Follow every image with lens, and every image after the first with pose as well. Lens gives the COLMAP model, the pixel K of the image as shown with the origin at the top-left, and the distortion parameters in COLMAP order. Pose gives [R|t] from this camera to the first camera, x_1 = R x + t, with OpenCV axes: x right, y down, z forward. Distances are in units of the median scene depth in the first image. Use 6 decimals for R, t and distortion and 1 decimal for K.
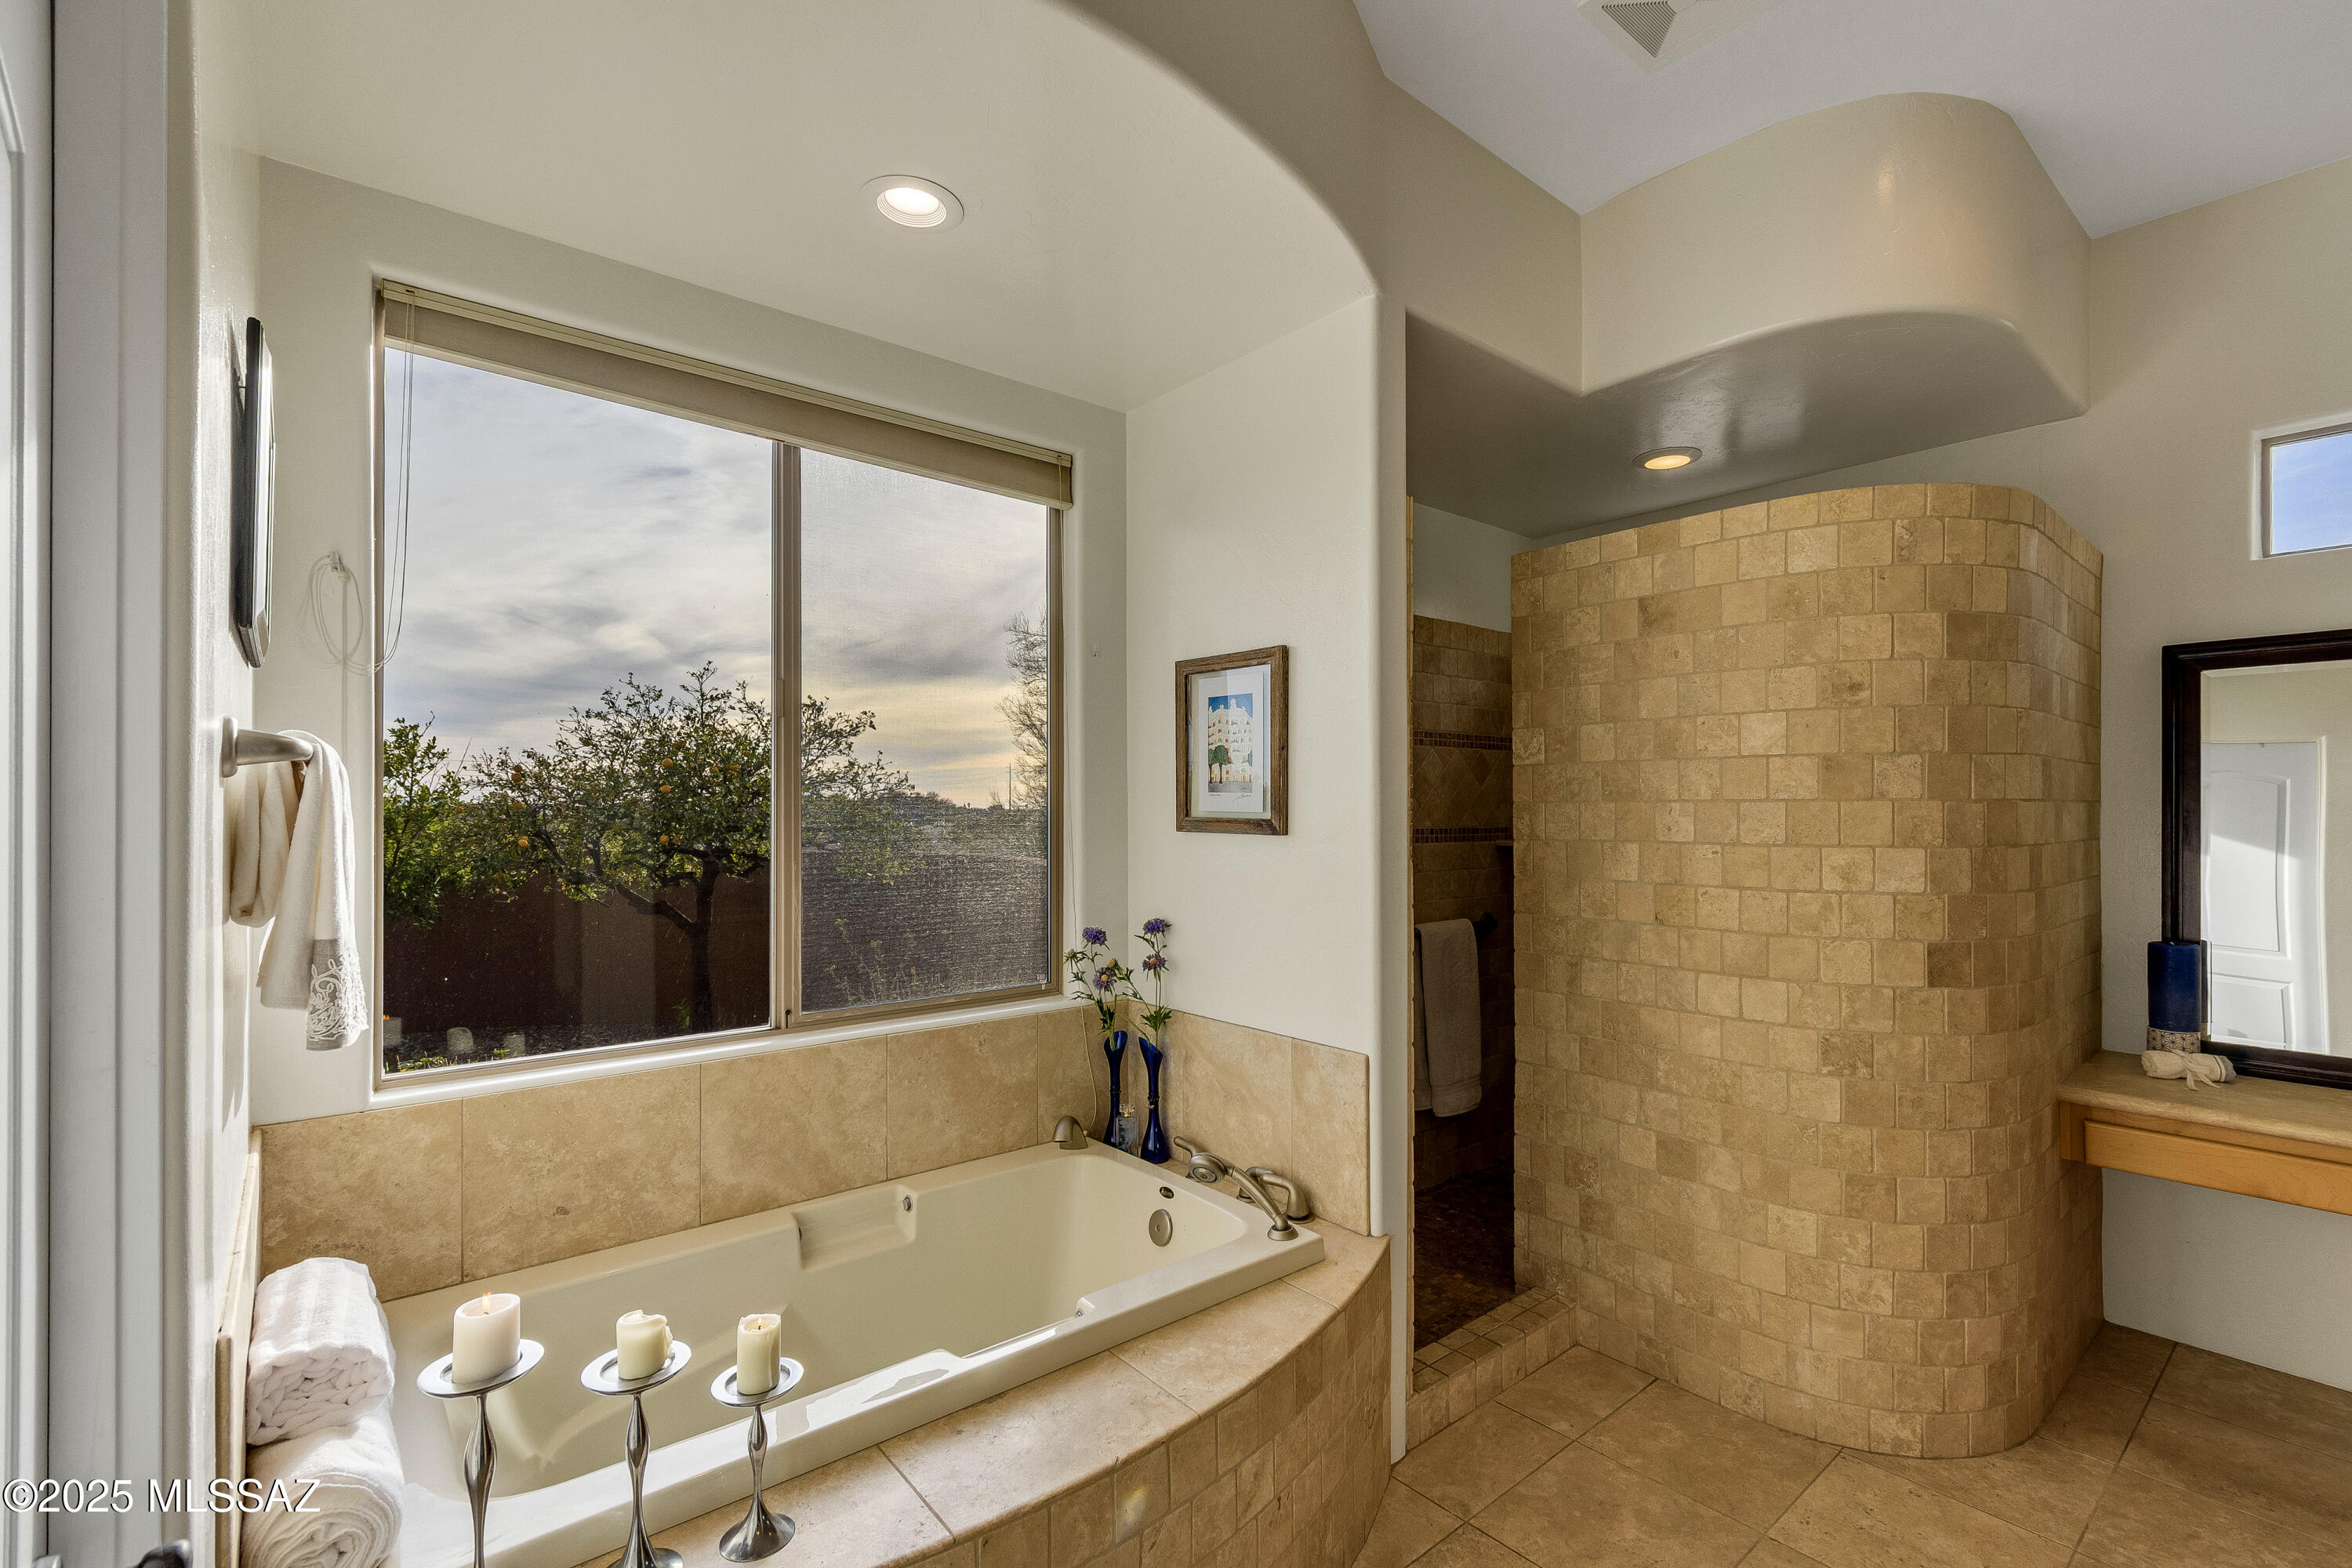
lens RADIAL K [[1039.7, 0, 1181.3], [0, 1039.7, 791.7], [0, 0, 1]] dist [0.003462, -0.000653]
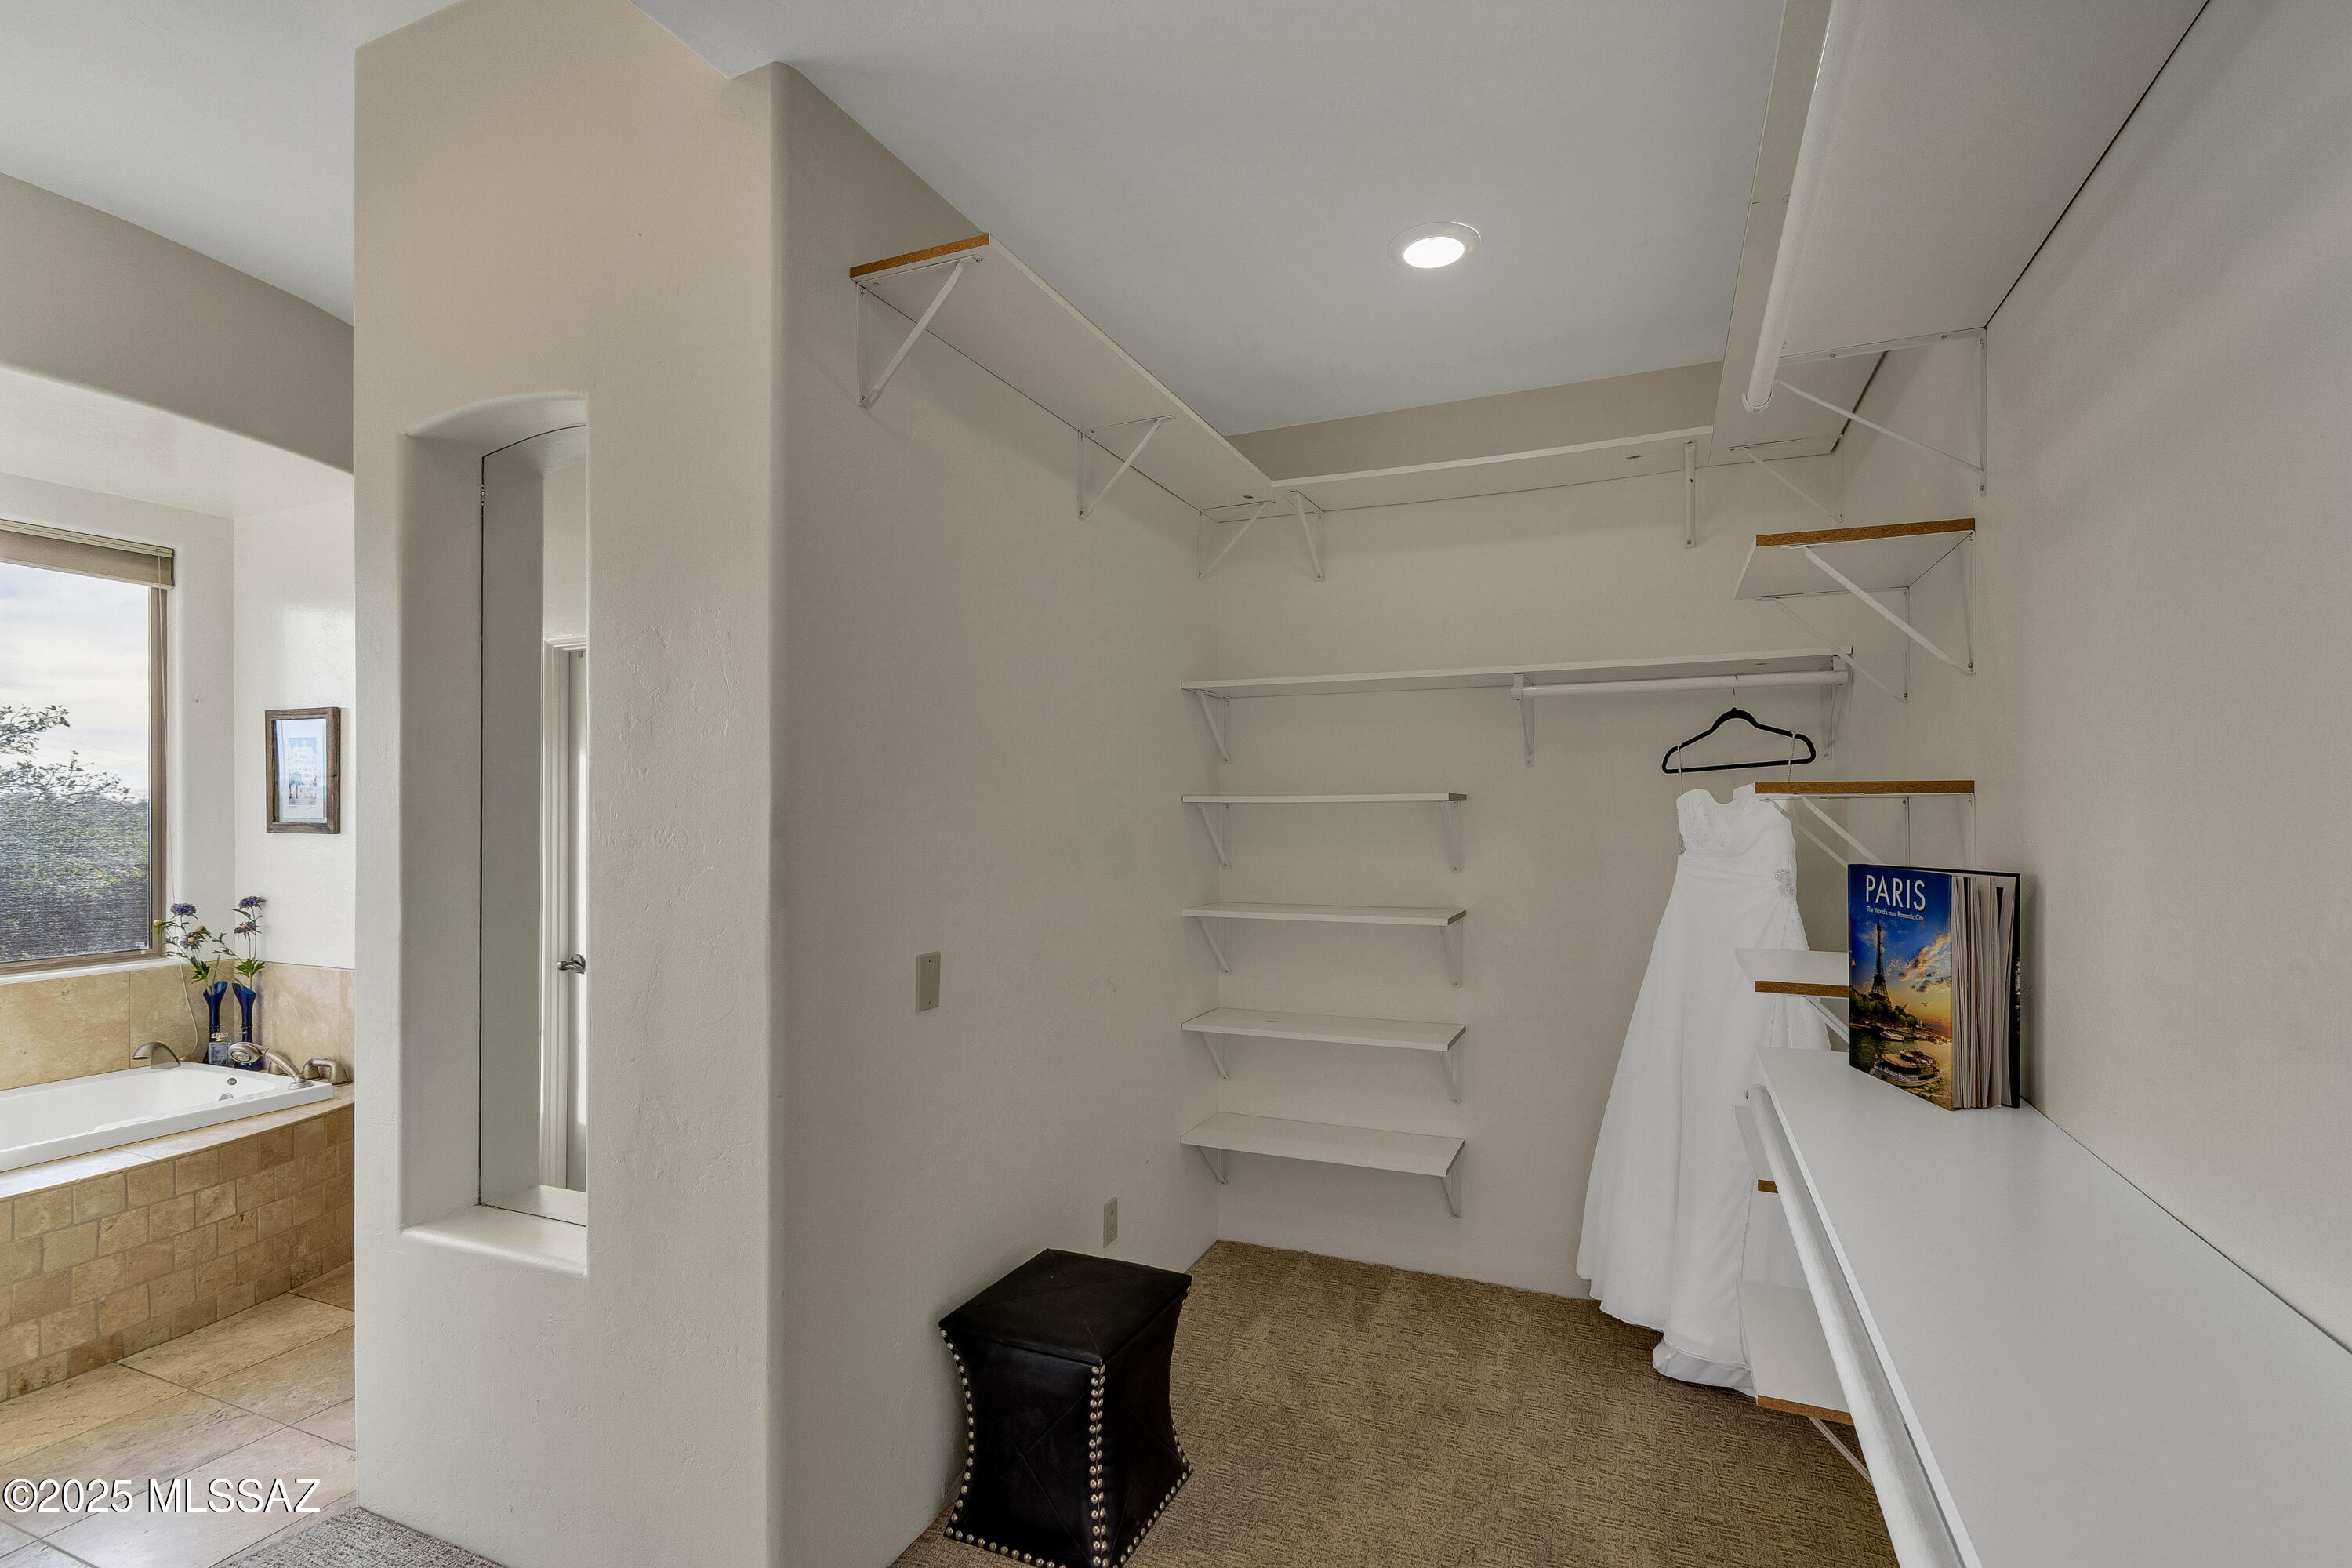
lens RADIAL K [[1039.7, 0, 1169.6], [0, 1039.7, 797.0], [0, 0, 1]] dist [0.003462, -0.000653]
pose [[0.884584, 0.002355, 0.466375, 0.394918], [-0.004749, 0.999981, 0.003959, -0.019565], [-0.466357, -0.005717, 0.884578, -0.760826]]
